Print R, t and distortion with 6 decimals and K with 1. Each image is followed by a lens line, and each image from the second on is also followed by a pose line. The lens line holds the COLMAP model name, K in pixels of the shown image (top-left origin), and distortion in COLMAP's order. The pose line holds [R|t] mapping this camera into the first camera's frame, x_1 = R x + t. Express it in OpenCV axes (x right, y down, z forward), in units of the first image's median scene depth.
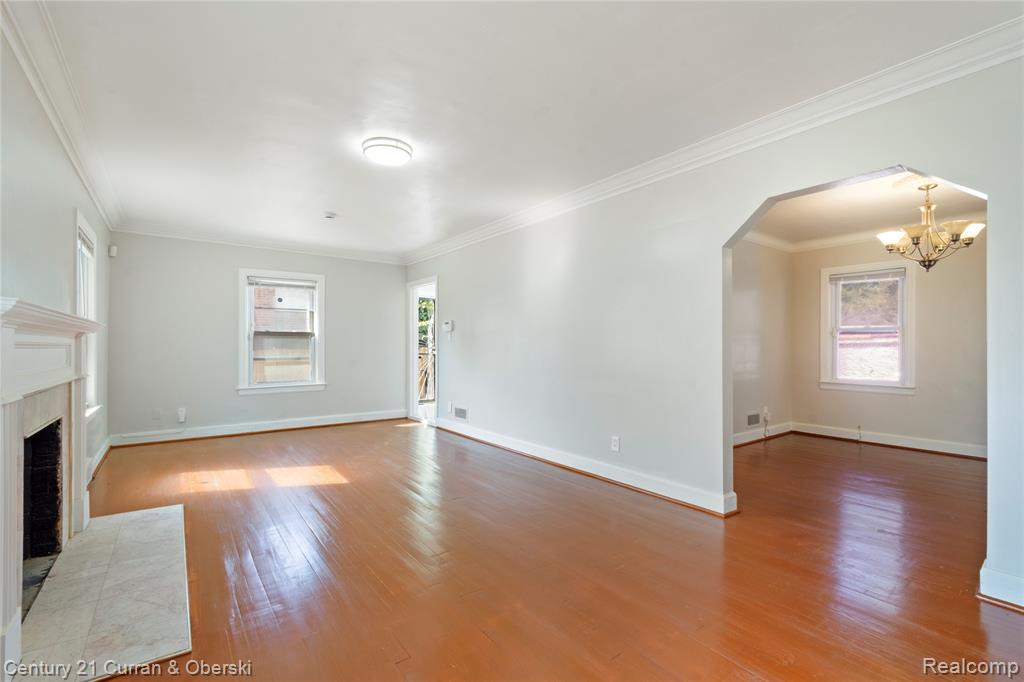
lens RADIAL K [[451.8, 0, 516.8], [0, 451.8, 345.7], [0, 0, 1]] dist [0.000195, -0.000276]
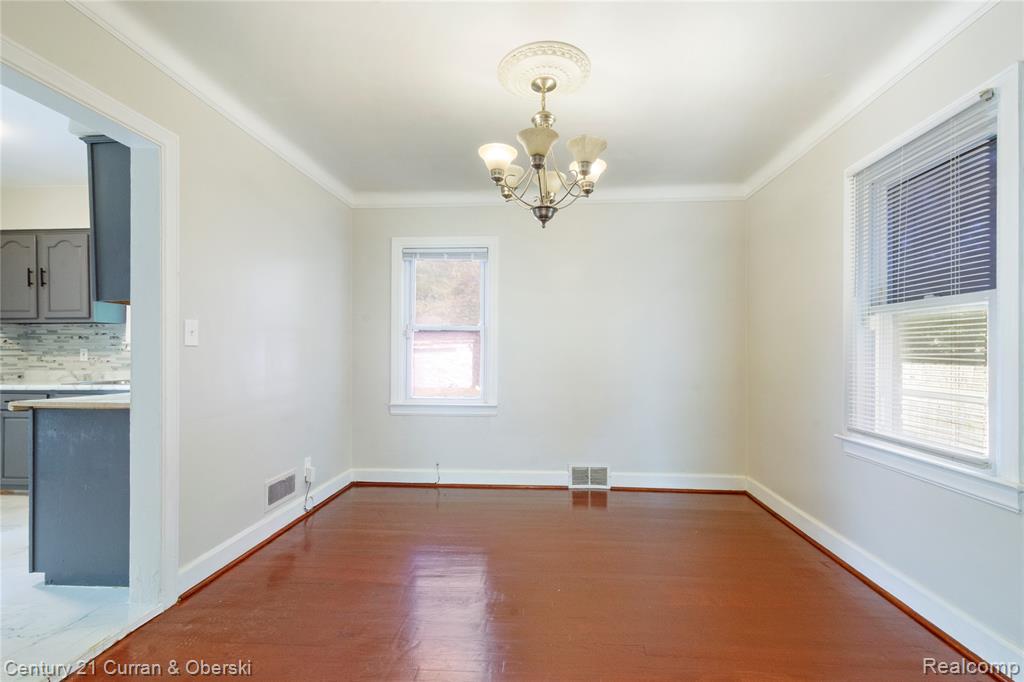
lens RADIAL K [[455.3, 0, 516.2], [0, 455.3, 349.5], [0, 0, 1]] dist [0.003412, 0.000256]
pose [[0.657706, 0.002159, 0.753272, 0.294768], [-0.002317, 0.999997, -0.000843, -0.001465], [-0.753271, -0.001191, 0.657709, 0.429696]]
